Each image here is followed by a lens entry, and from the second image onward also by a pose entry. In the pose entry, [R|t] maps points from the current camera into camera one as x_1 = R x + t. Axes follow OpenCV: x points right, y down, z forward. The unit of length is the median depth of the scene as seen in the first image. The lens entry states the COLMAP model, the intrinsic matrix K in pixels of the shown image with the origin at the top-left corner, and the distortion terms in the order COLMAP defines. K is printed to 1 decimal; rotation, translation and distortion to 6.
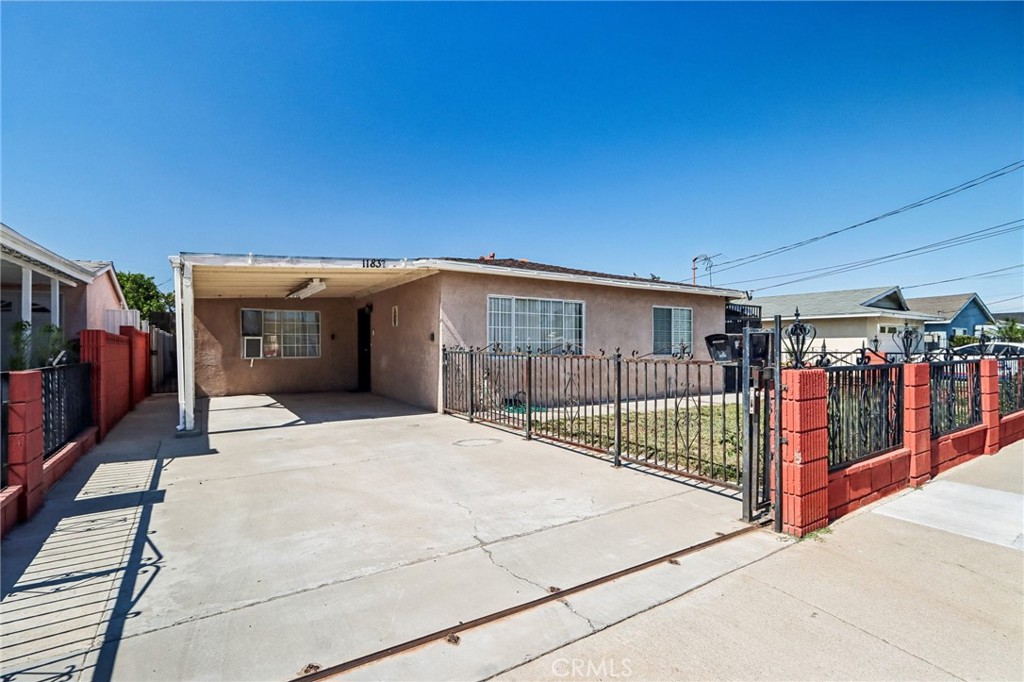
lens RADIAL K [[484.1, 0, 521.5], [0, 484.1, 343.4], [0, 0, 1]] dist [-0.012726, 0.001286]
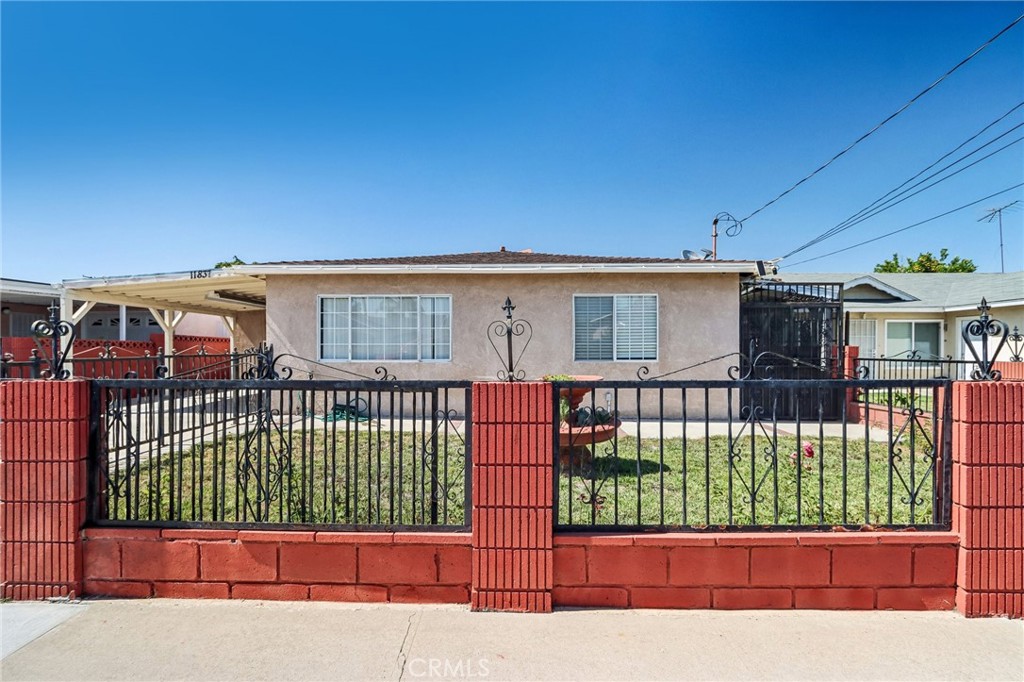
lens RADIAL K [[484.1, 0, 516.4], [0, 484.1, 344.6], [0, 0, 1]] dist [-0.012726, 0.001286]
pose [[0.828440, -0.012693, -0.559933, 0.687825], [0.004943, 0.999870, -0.015352, 0.011955], [0.560055, 0.009951, 0.828395, 0.373166]]
